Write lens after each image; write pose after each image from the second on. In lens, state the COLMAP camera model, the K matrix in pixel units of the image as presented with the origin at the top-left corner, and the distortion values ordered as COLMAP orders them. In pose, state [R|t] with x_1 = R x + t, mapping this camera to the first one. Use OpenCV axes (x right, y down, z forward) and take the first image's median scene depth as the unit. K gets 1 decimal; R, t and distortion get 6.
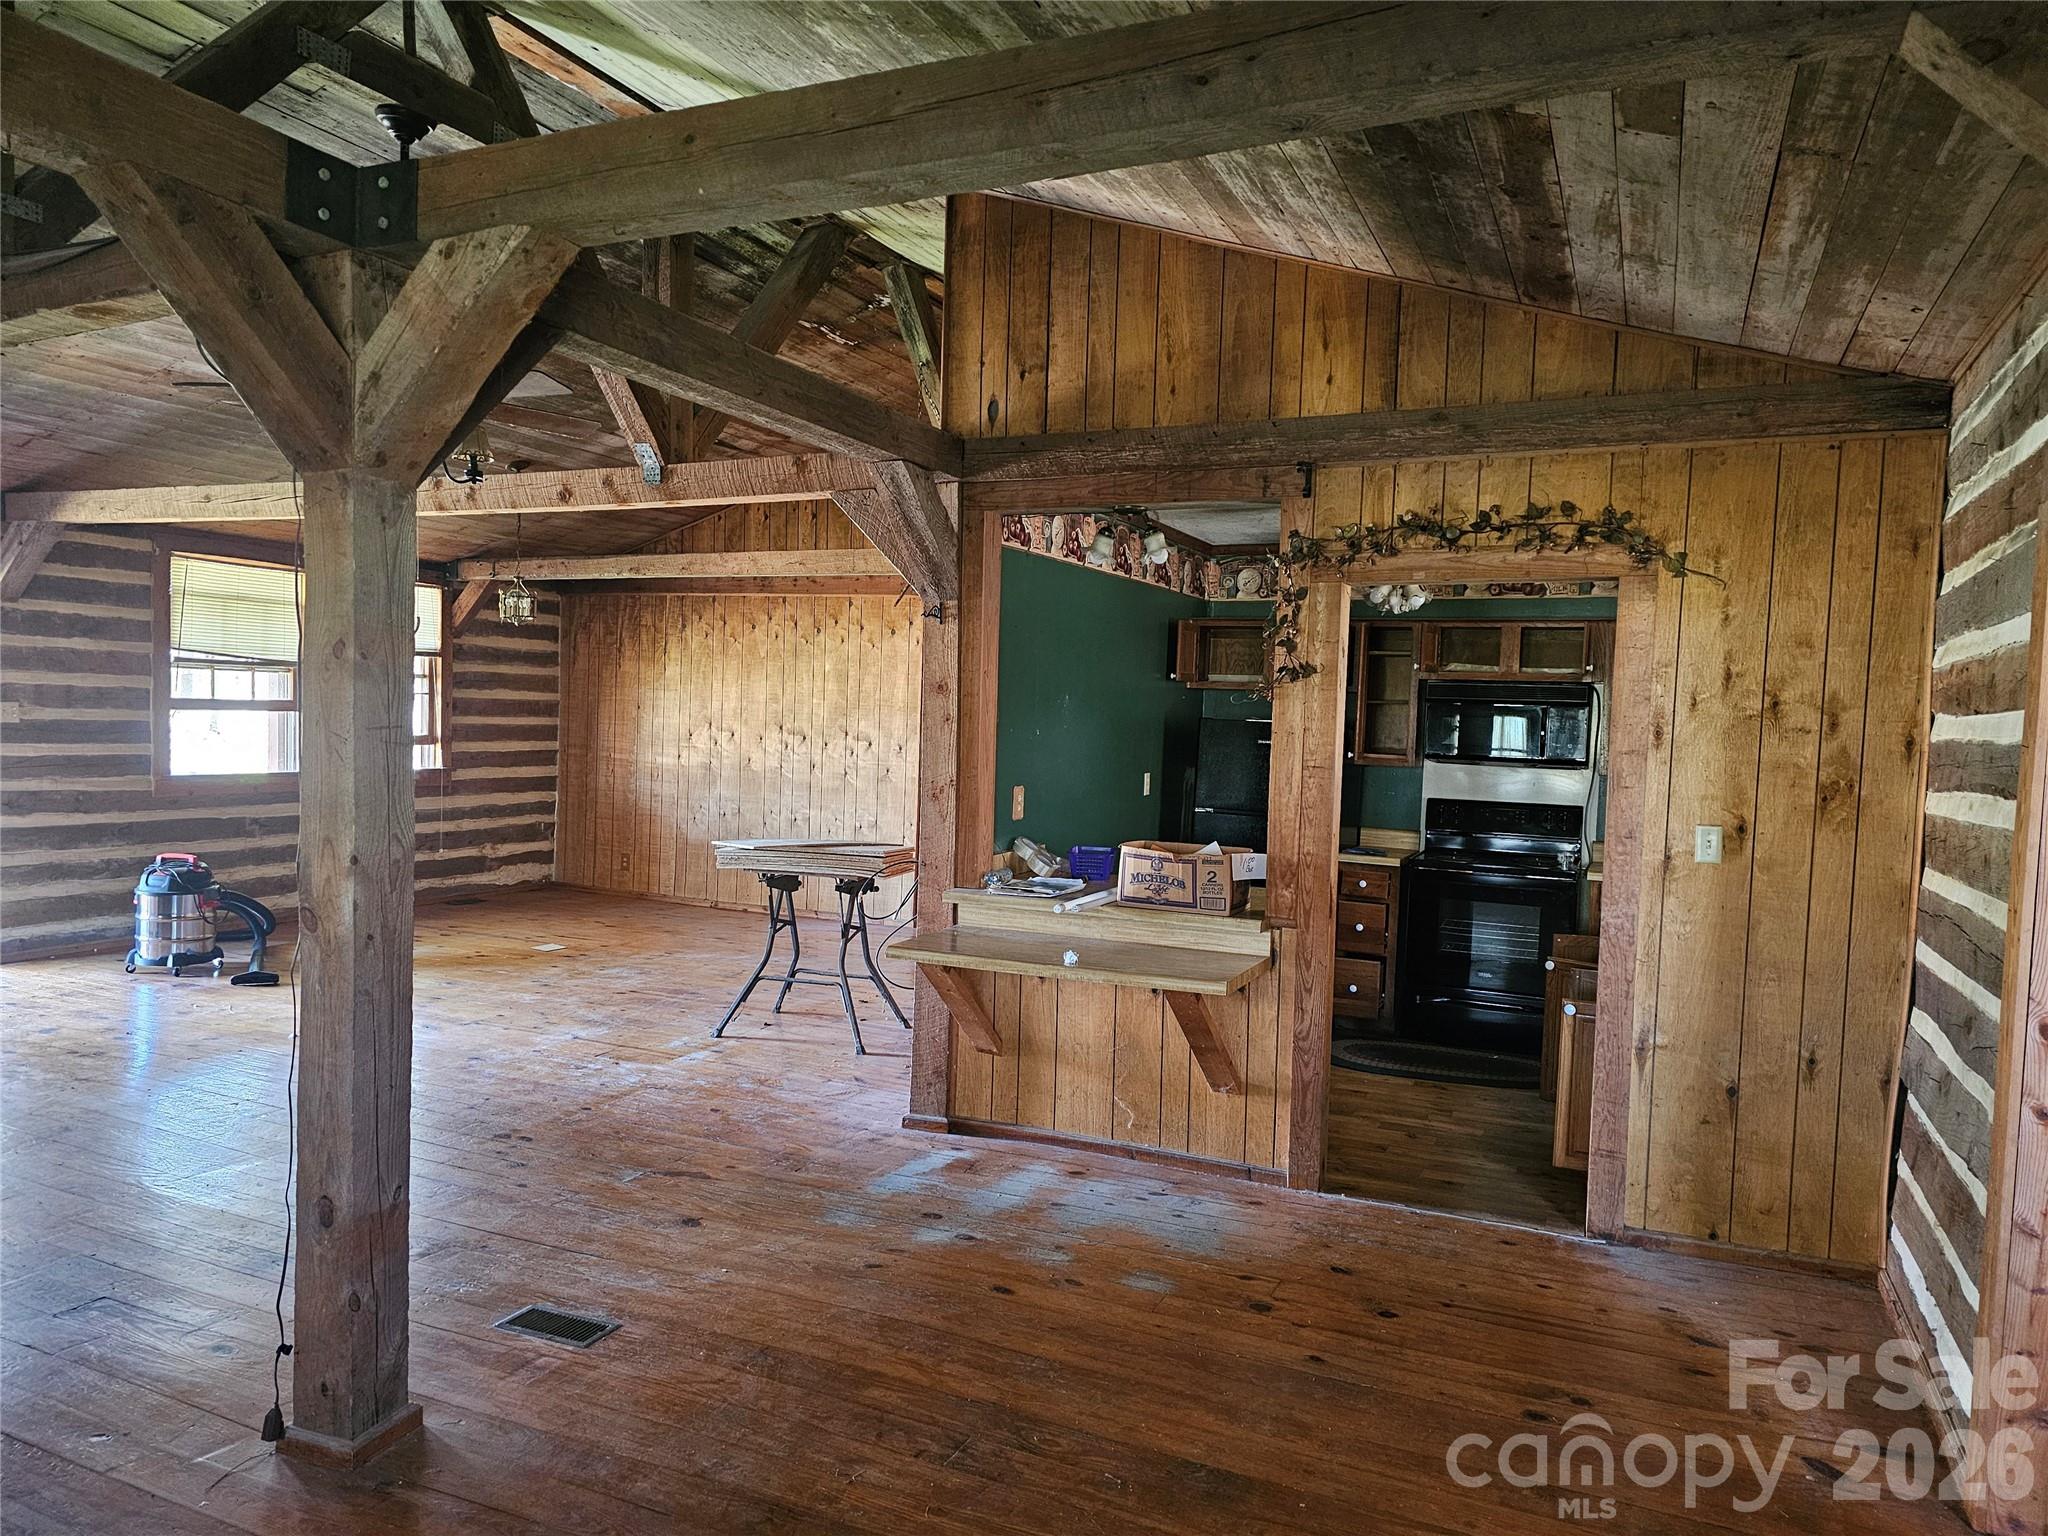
lens RADIAL K [[1371.5, 0, 1030.2], [0, 1371.5, 777.7], [0, 0, 1]] dist [0.057511, -0.055497]
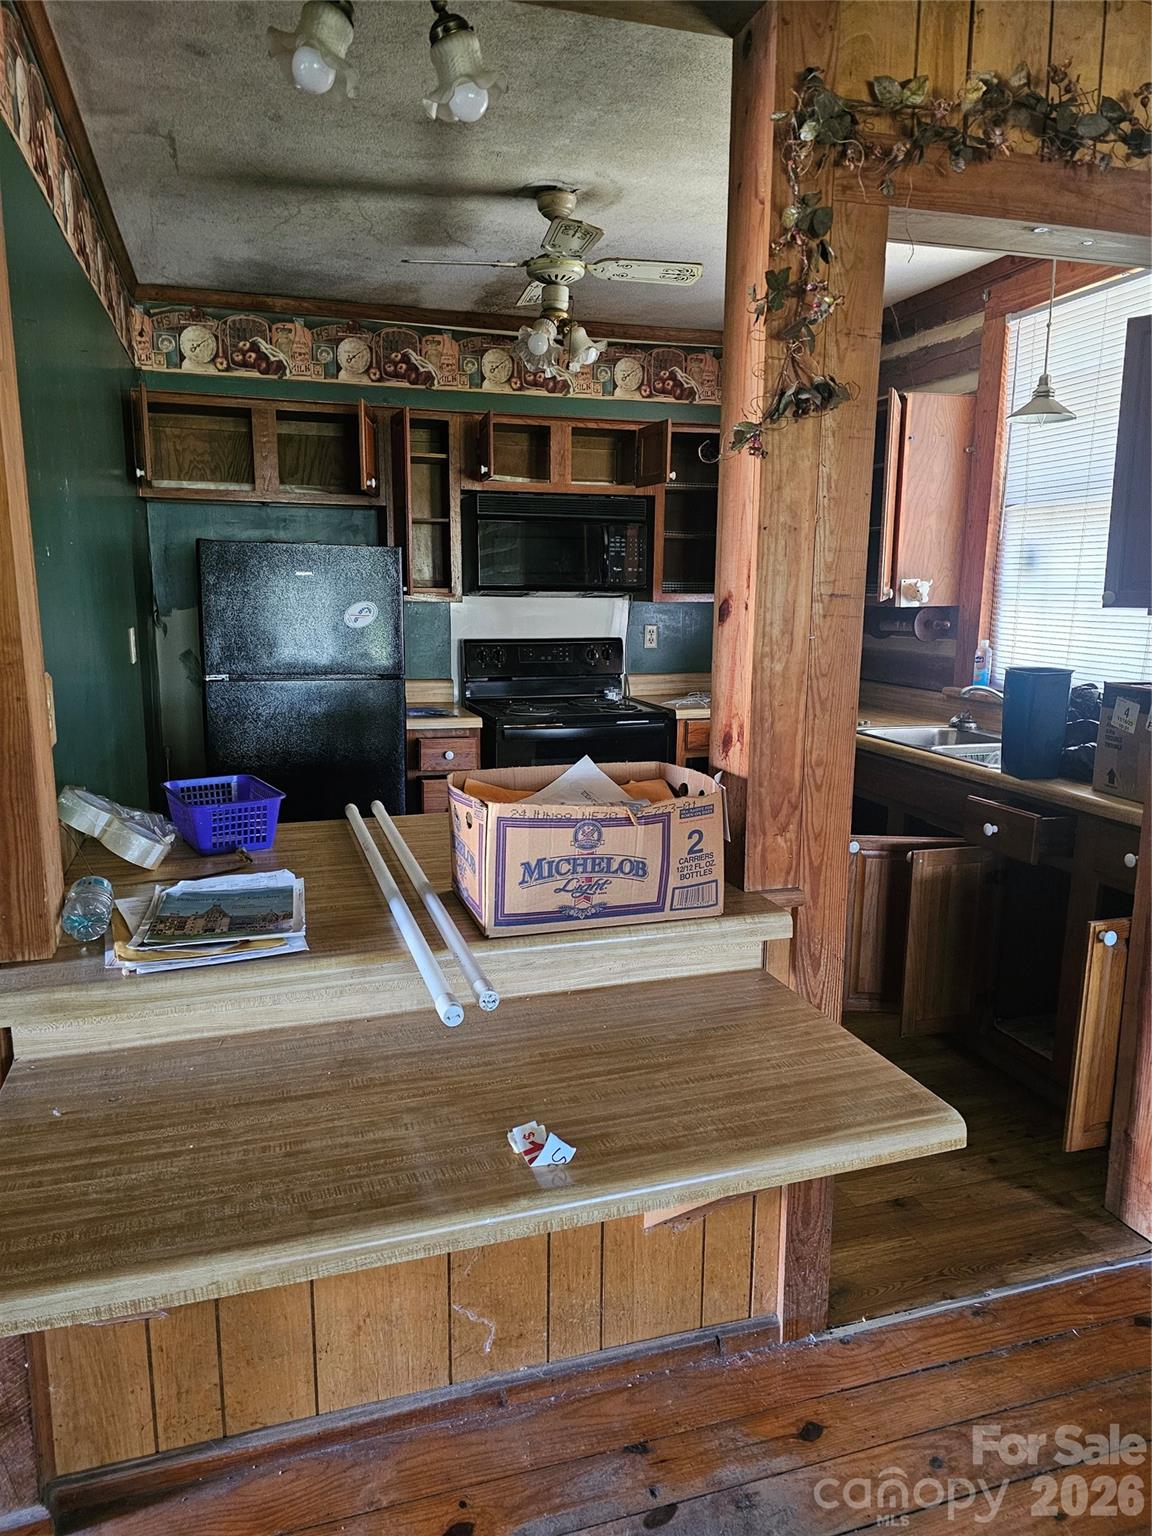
lens RADIAL K [[1028.6, 0, 568.9], [0, 1028.6, 767.3], [0, 0, 1]] dist [0.057511, -0.055497]
pose [[0.748315, -0.147304, 0.646781, -0.123192], [0.051838, 0.985036, 0.164366, -0.012992], [-0.661315, -0.089470, 0.744753, 0.756963]]
